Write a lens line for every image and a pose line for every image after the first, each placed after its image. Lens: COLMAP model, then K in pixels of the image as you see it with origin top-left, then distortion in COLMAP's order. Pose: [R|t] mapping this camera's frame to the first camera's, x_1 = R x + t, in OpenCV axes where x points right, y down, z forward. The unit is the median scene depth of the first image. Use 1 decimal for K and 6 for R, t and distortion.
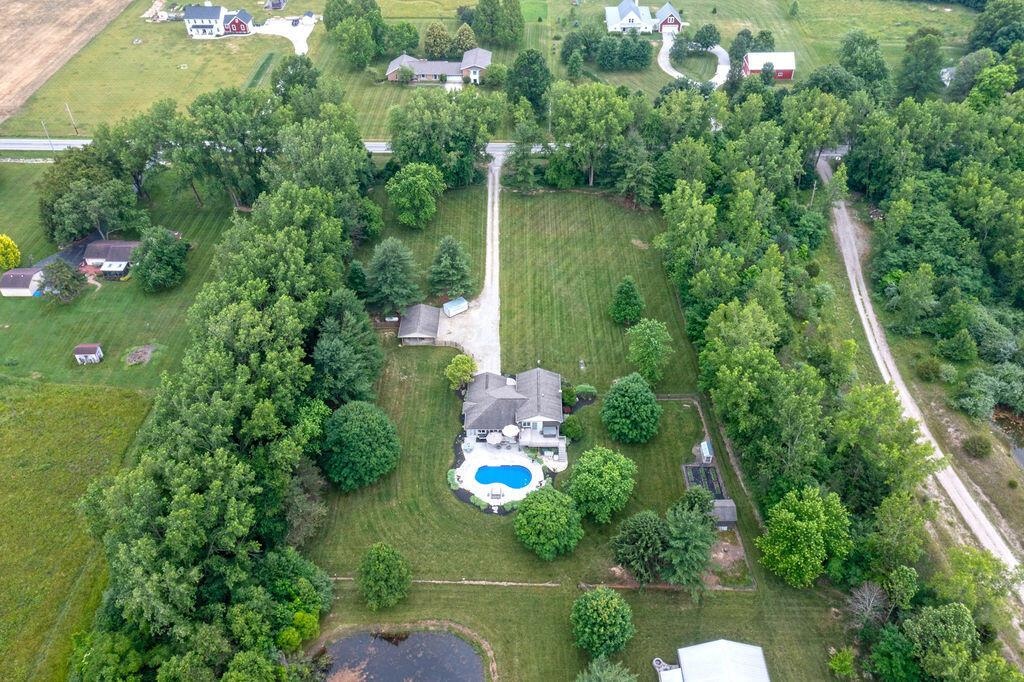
lens RADIAL K [[815.1, 0, 512.0], [0, 815.1, 341.0], [0, 0, 1]] dist [-0.001402, 0.002272]
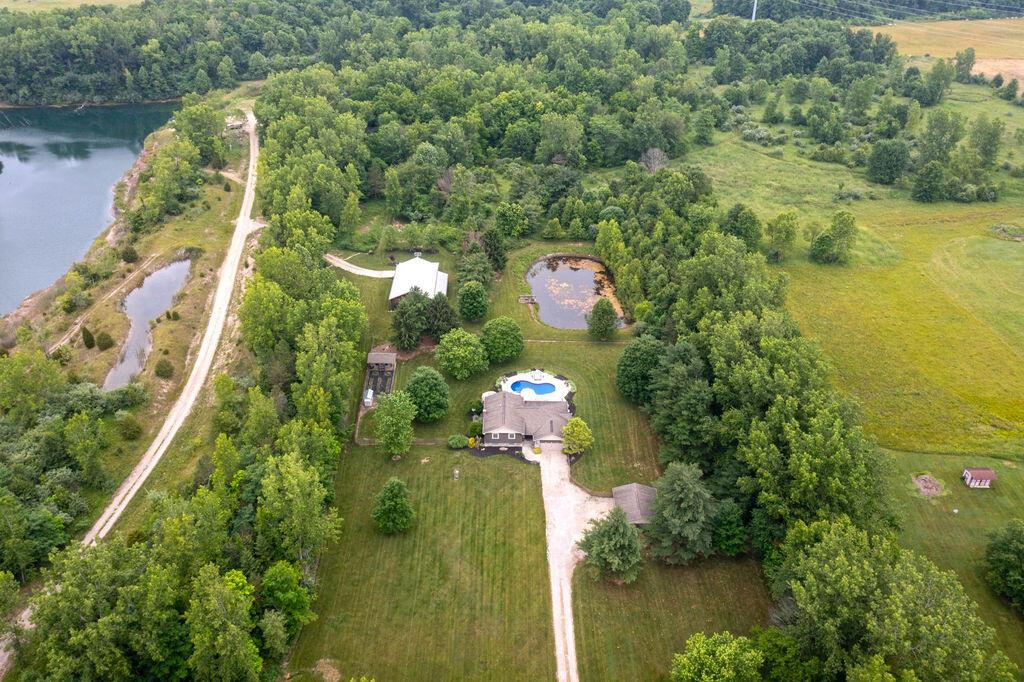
lens RADIAL K [[815.1, 0, 512.0], [0, 815.1, 341.0], [0, 0, 1]] dist [-0.001402, 0.002272]
pose [[-0.999977, 0.006777, -0.000782, 0.022763], [0.001430, 0.320229, 0.947339, -1.073598], [0.006671, 0.947316, -0.320231, 1.336687]]
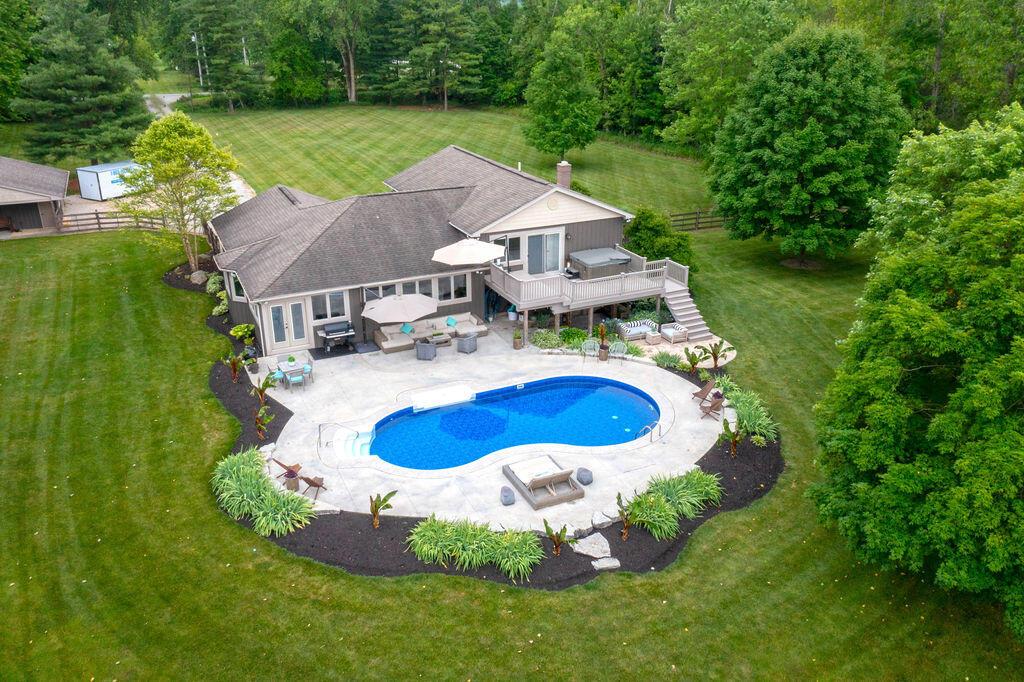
lens RADIAL K [[815.1, 0, 512.0], [0, 815.1, 341.0], [0, 0, 1]] dist [-0.001402, 0.002272]
pose [[0.899358, -0.158248, 0.407569, -0.087662], [0.276137, 0.928334, -0.248888, 0.195193], [-0.338974, 0.336384, 0.878602, 0.820206]]
